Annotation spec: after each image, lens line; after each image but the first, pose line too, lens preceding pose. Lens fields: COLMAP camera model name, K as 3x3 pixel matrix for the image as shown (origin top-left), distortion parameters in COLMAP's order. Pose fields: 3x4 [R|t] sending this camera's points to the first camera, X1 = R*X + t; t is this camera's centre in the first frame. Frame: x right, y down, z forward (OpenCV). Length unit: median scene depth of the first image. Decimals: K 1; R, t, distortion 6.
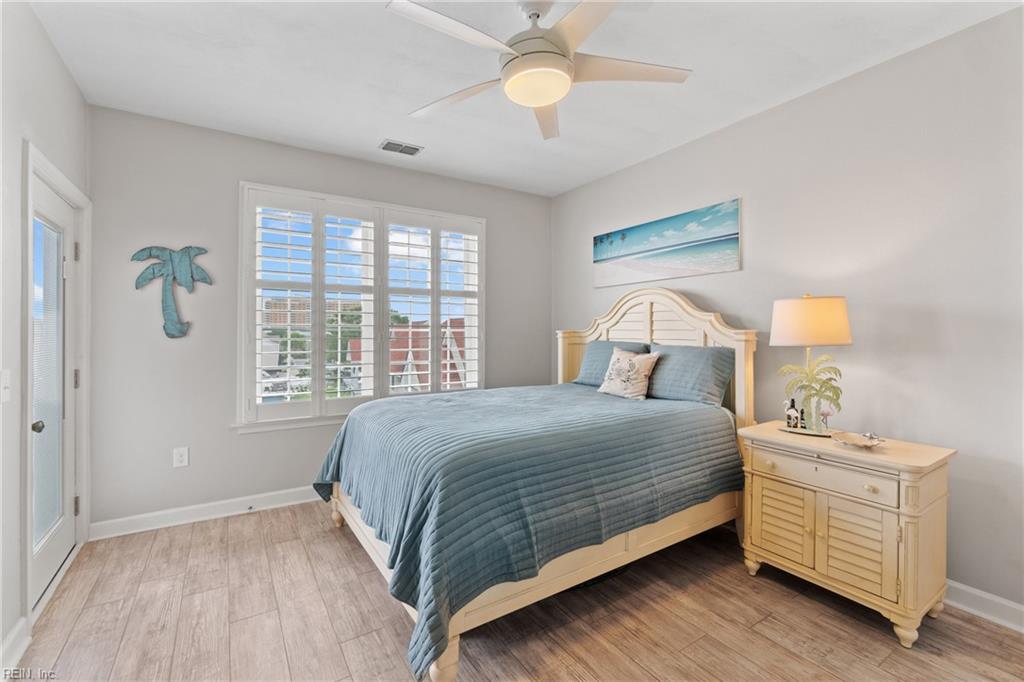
lens RADIAL K [[445.6, 0, 508.8], [0, 445.6, 331.6], [0, 0, 1]] dist [-0.000609, 0.001718]
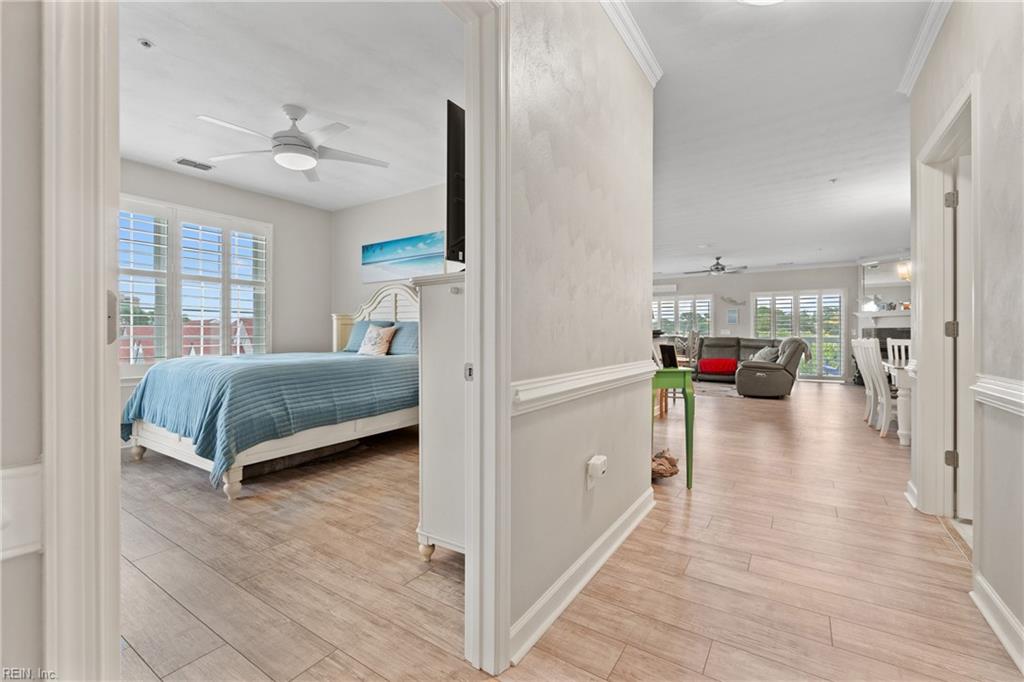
lens RADIAL K [[445.6, 0, 507.2], [0, 445.6, 336.9], [0, 0, 1]] dist [-0.000609, 0.001718]
pose [[0.920798, -0.000055, 0.390040, 0.109194], [-0.001285, 0.999994, 0.003174, 0.096551], [-0.390037, -0.003424, 0.920793, -0.685625]]
